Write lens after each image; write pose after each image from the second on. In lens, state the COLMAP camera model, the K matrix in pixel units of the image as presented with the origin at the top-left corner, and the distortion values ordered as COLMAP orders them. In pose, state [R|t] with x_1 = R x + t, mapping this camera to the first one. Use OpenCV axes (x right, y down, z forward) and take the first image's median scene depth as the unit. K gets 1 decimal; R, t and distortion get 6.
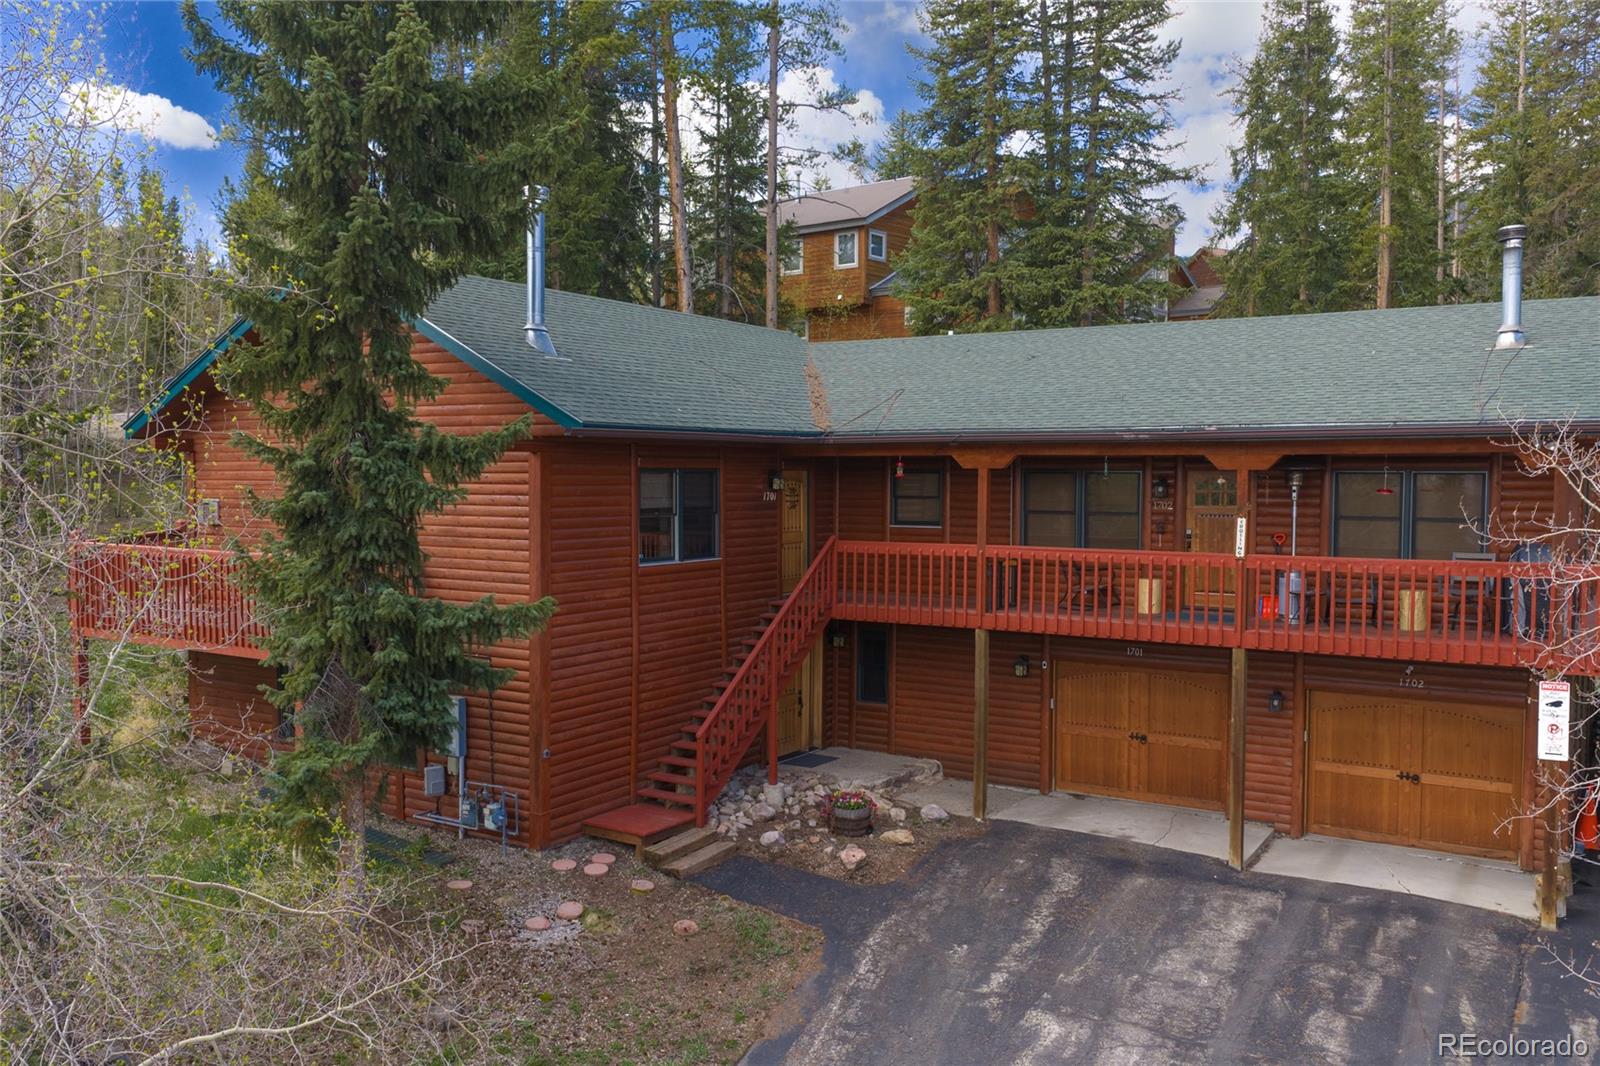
lens RADIAL K [[1319.7, 0, 801.1], [0, 1319.7, 536.3], [0, 0, 1]] dist [0.006259, -0.021341]
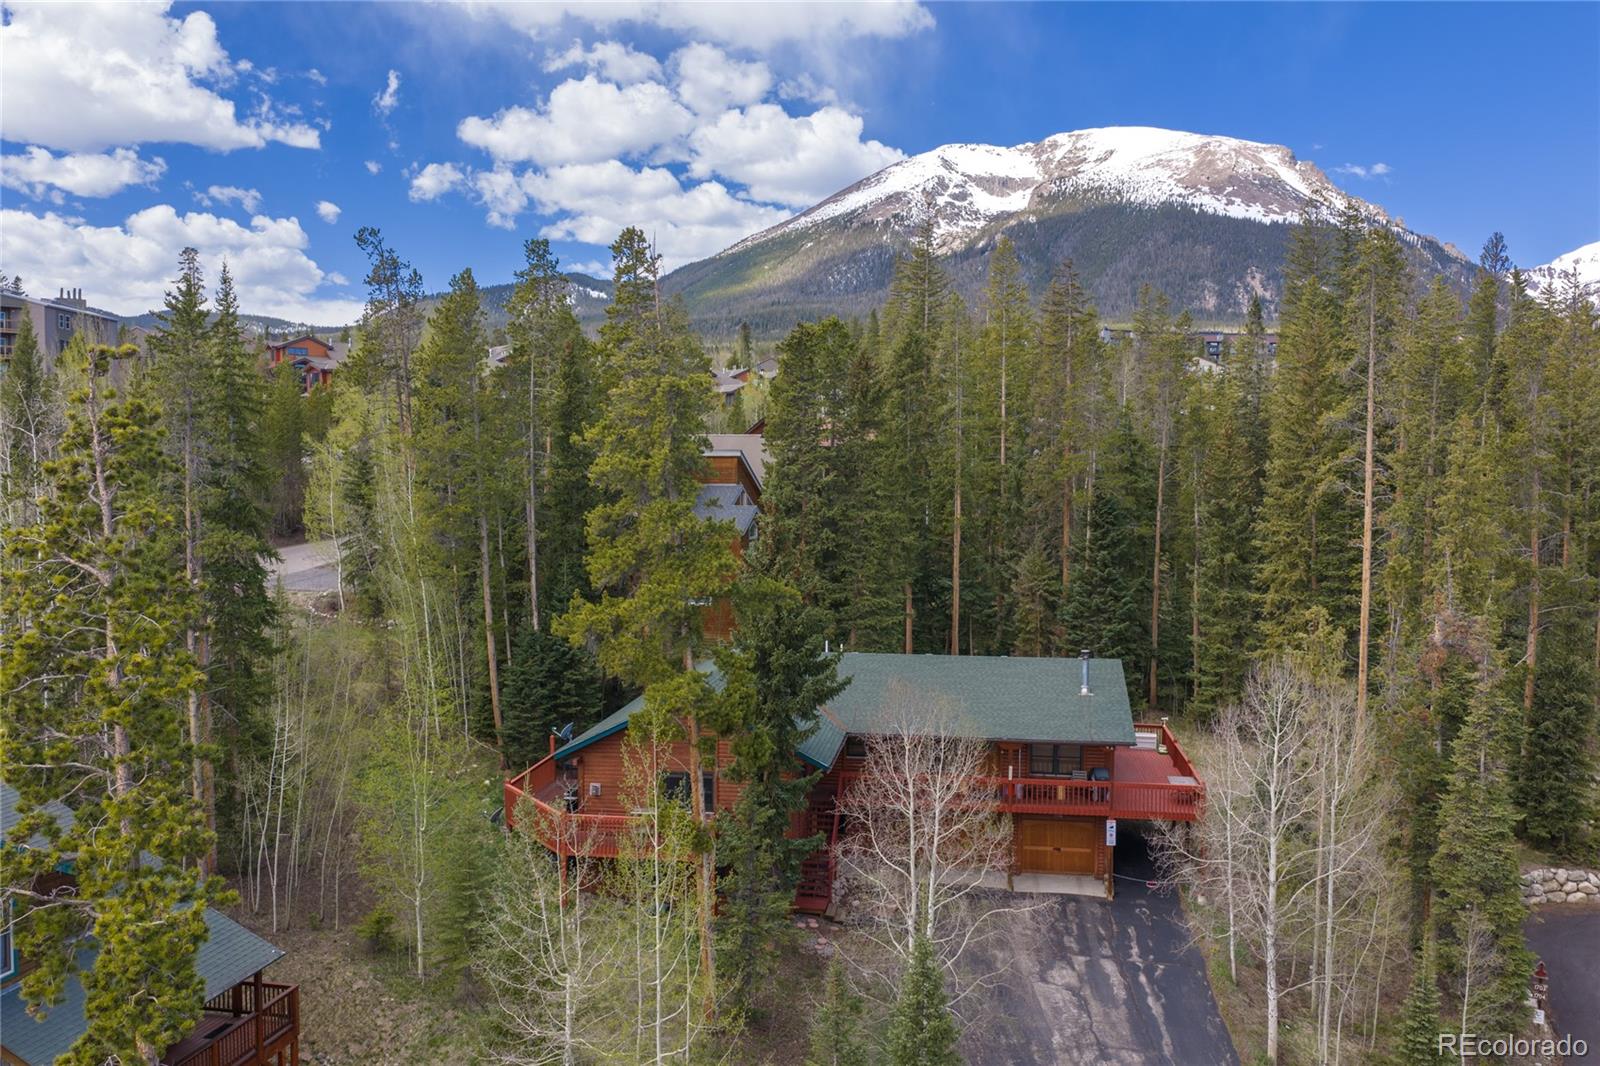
lens RADIAL K [[1319.7, 0, 793.9], [0, 1319.7, 543.9], [0, 0, 1]] dist [0.006259, -0.021341]
pose [[0.910517, -0.024657, 0.412737, -1.168234], [0.017868, 0.999634, 0.020301, -0.523700], [-0.413086, -0.011110, 0.910624, -1.282424]]
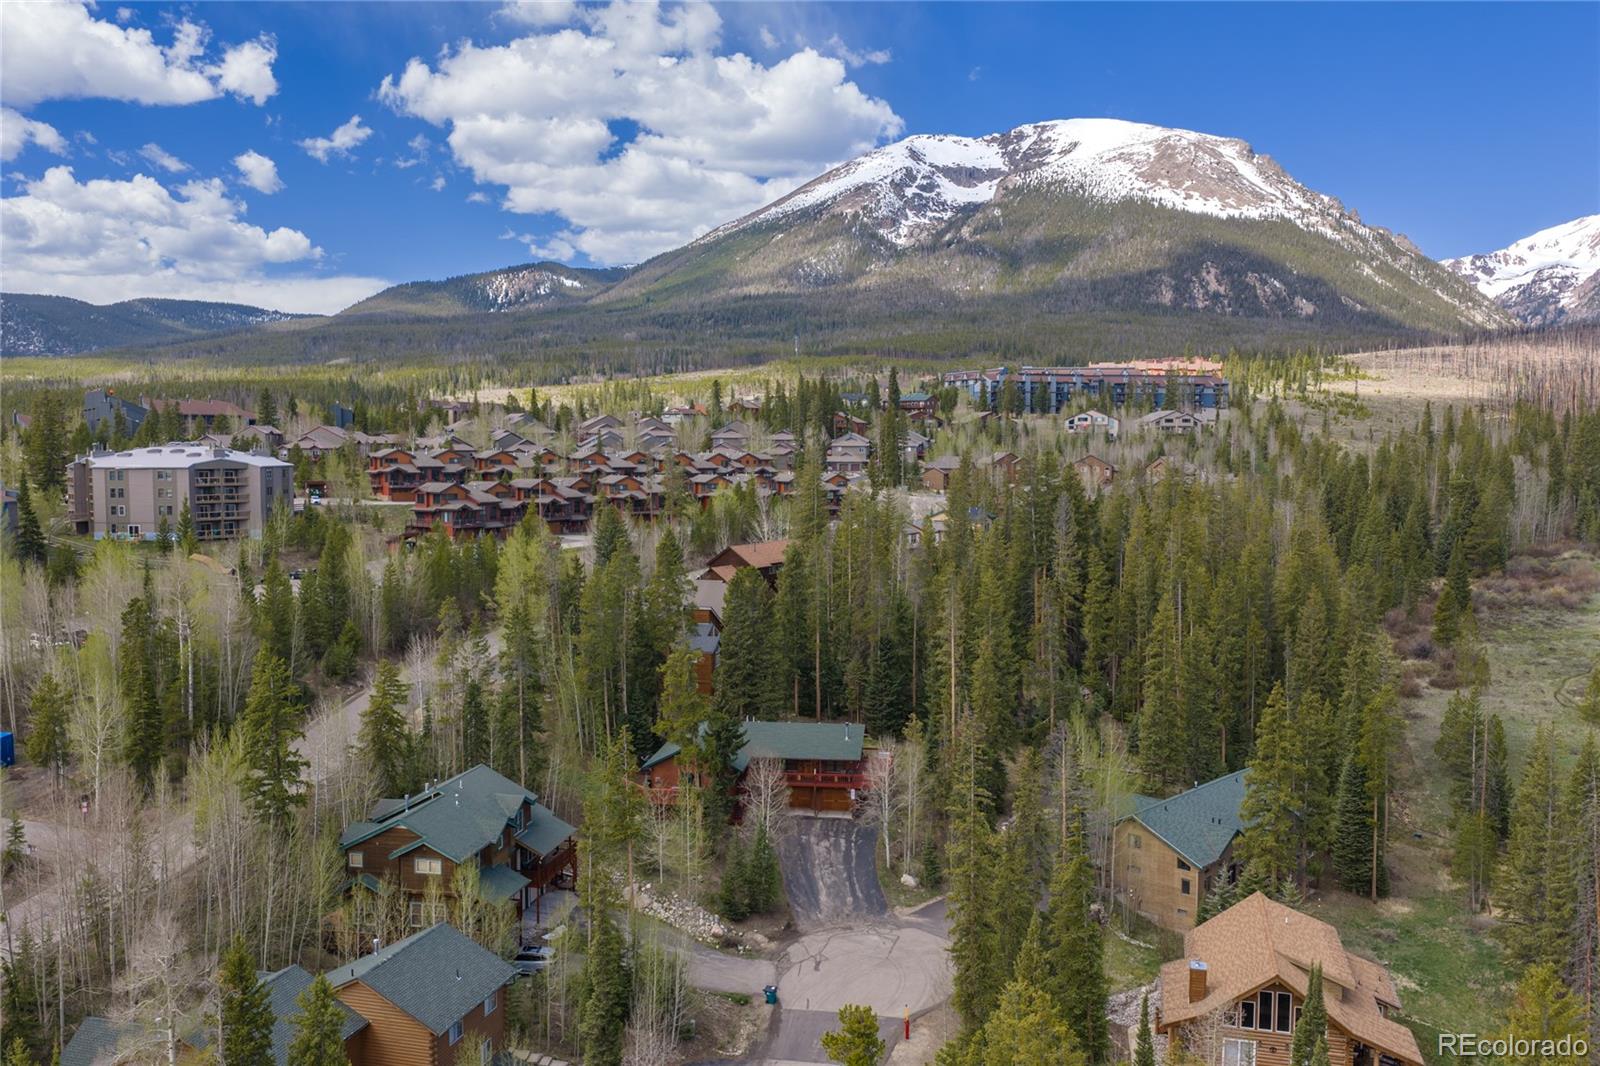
lens RADIAL K [[1319.7, 0, 796.5], [0, 1319.7, 535.0], [0, 0, 1]] dist [0.006259, -0.021341]
pose [[0.901068, -0.032238, 0.432479, -2.730965], [0.021954, 0.999345, 0.028752, -1.444614], [-0.433122, -0.016413, 0.901186, -5.235920]]
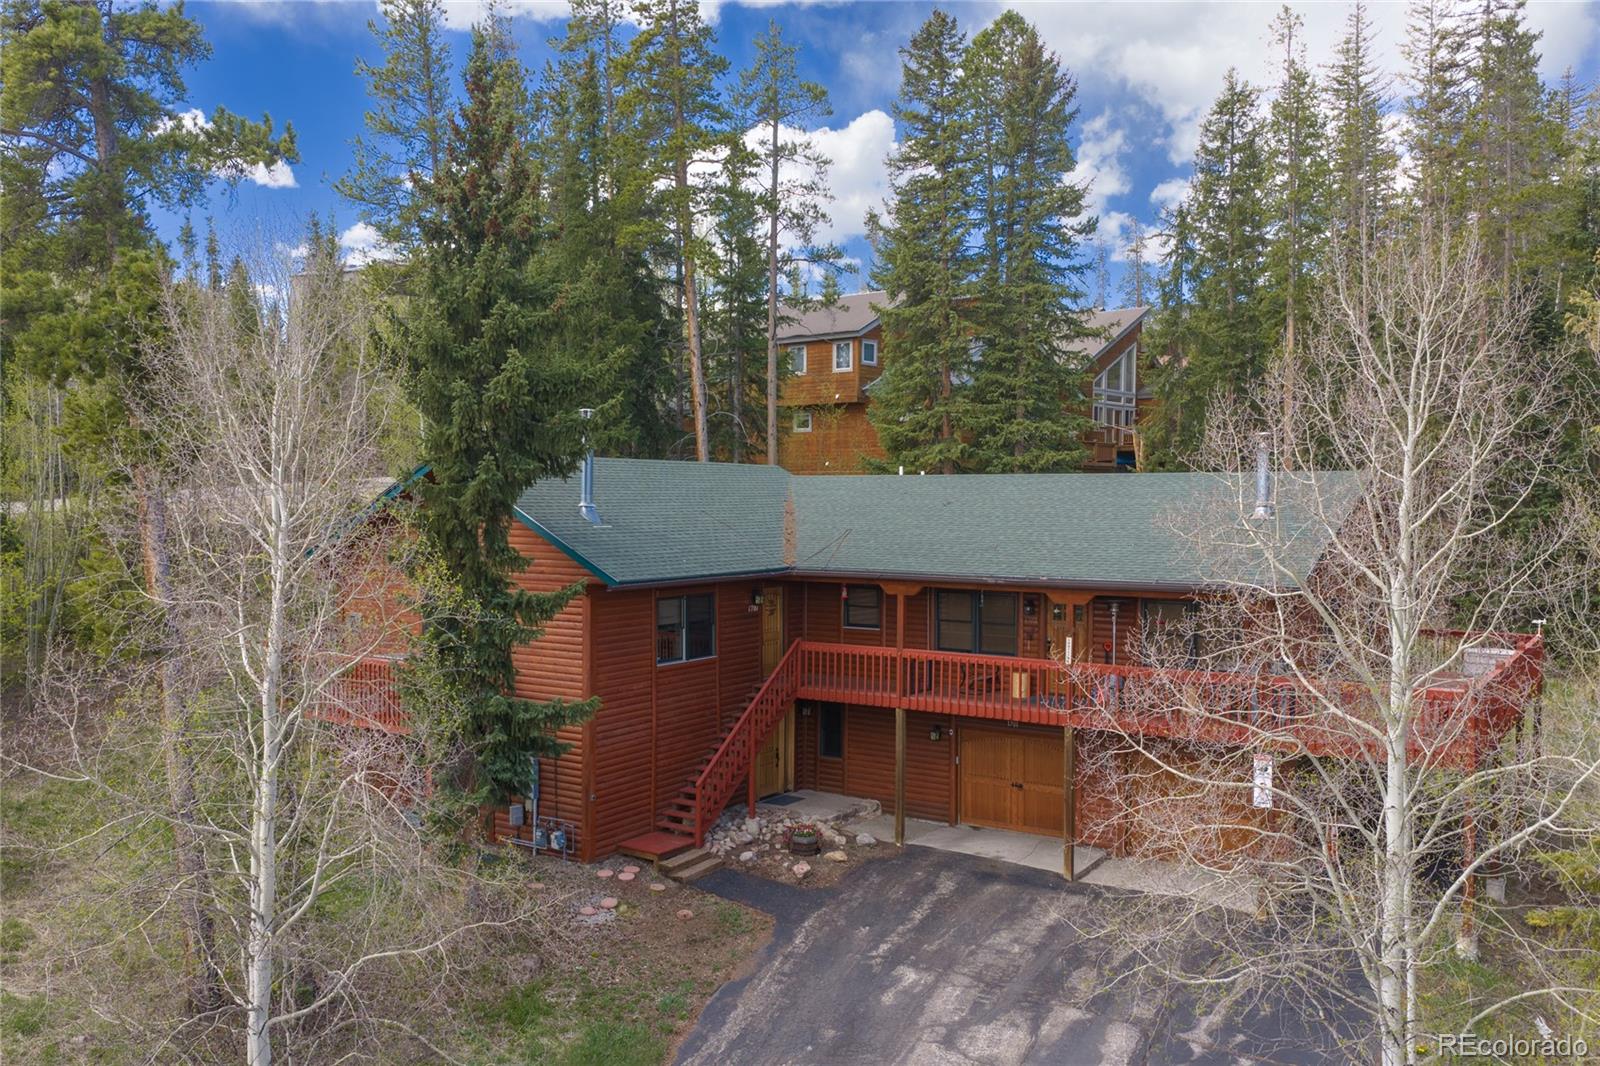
lens RADIAL K [[1319.7, 0, 802.2], [0, 1319.7, 530.4], [0, 0, 1]] dist [0.006259, -0.021341]
pose [[0.999673, -0.000097, -0.025575, 0.073658], [-0.000466, 0.999757, -0.022017, -0.095568], [0.025570, 0.022022, 0.999430, -0.447049]]
